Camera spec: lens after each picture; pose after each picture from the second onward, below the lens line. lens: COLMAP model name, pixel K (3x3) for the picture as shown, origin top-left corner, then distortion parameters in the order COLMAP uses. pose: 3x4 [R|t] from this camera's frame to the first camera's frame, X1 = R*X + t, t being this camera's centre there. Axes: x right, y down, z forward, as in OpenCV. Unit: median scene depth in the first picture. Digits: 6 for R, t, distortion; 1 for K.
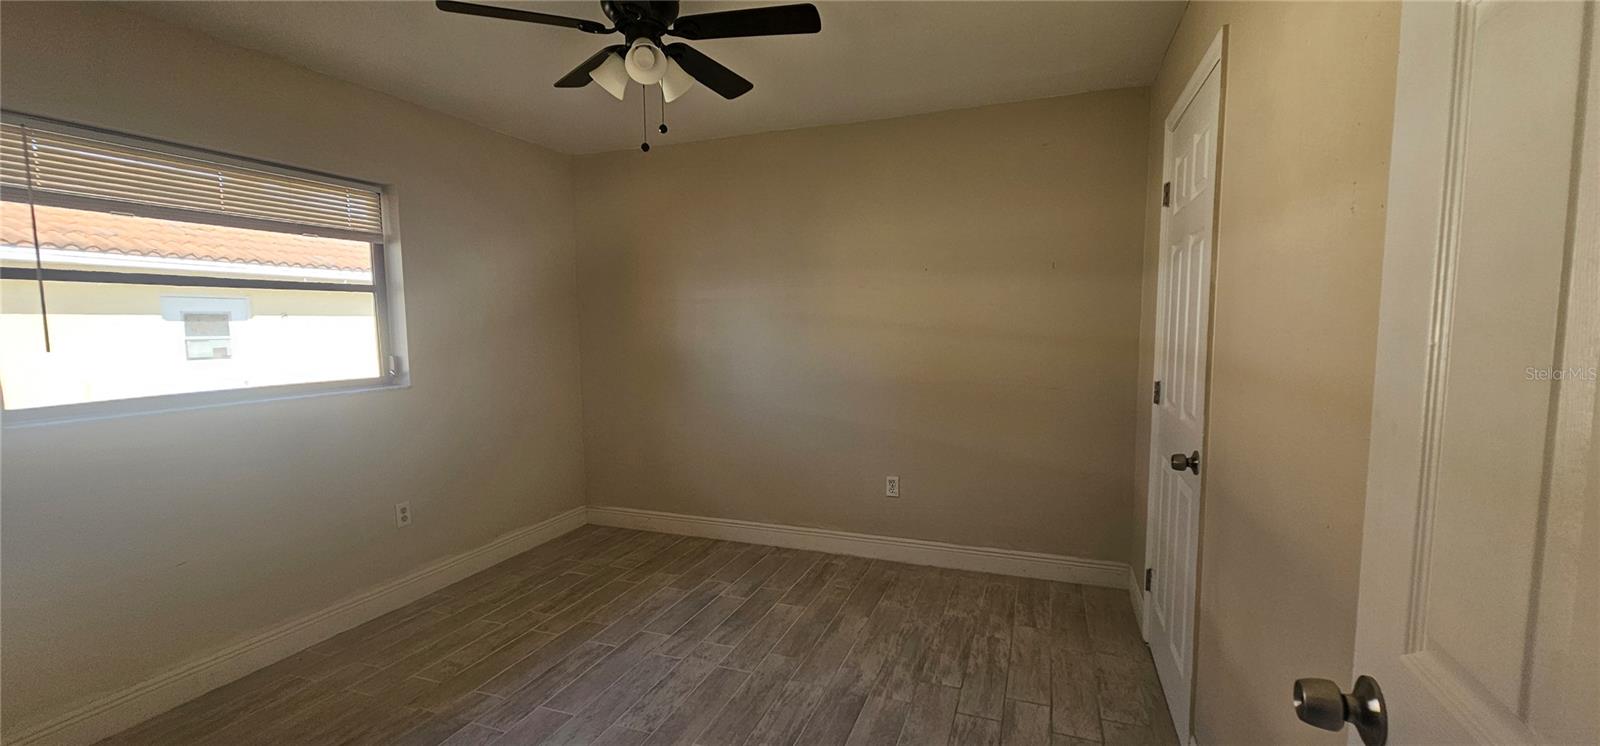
lens RADIAL K [[651.6, 0, 800.3], [0, 651.6, 386.1], [0, 0, 1]] dist [-0.001254, -0.000353]
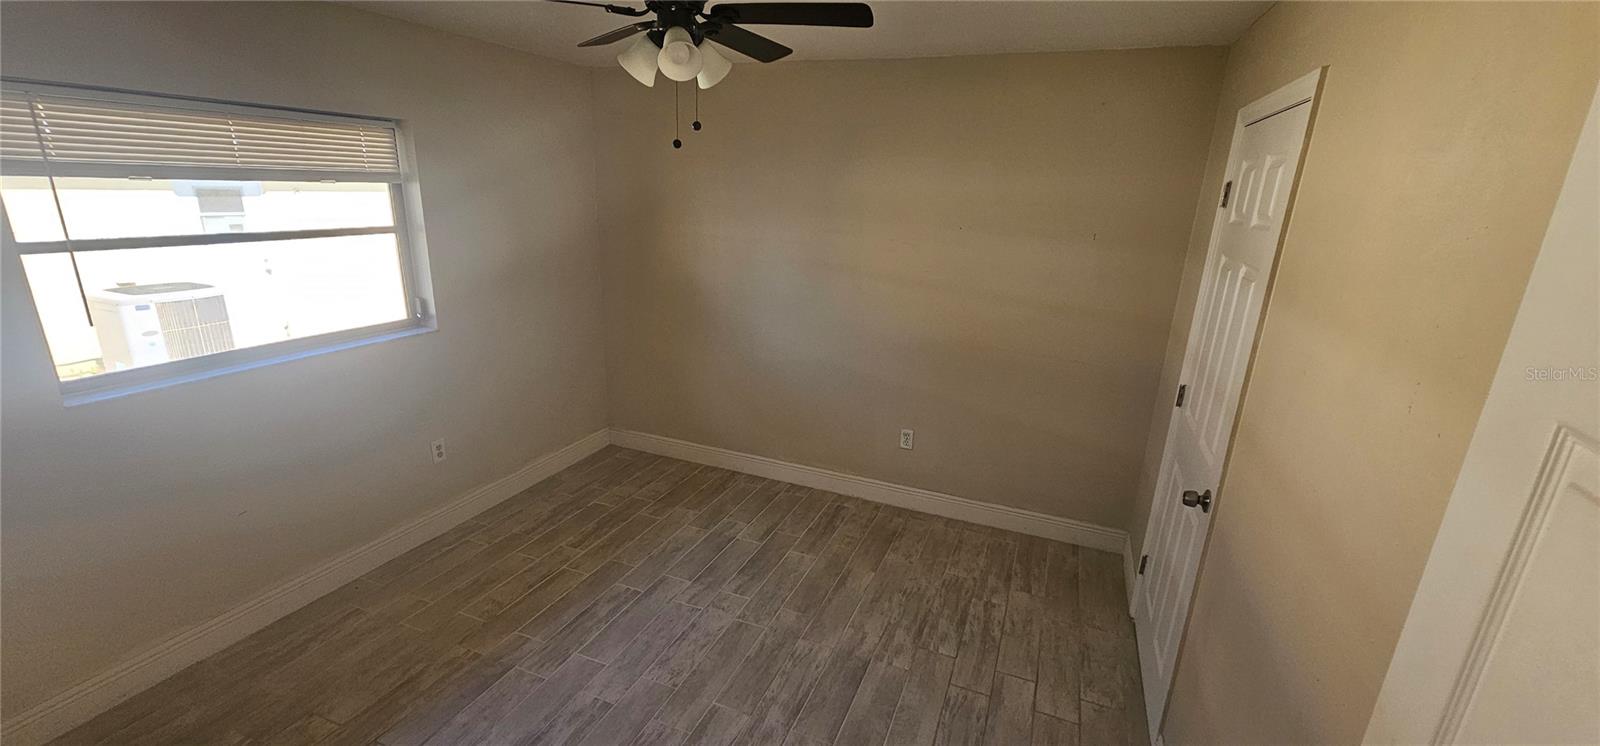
lens RADIAL K [[651.6, 0, 800.3], [0, 651.6, 386.1], [0, 0, 1]] dist [-0.001254, -0.000353]
pose [[0.998419, 0.054257, -0.014666, -0.020093], [-0.050244, 0.978561, 0.199734, -0.161271], [0.025189, -0.198681, 0.979740, 0.007788]]
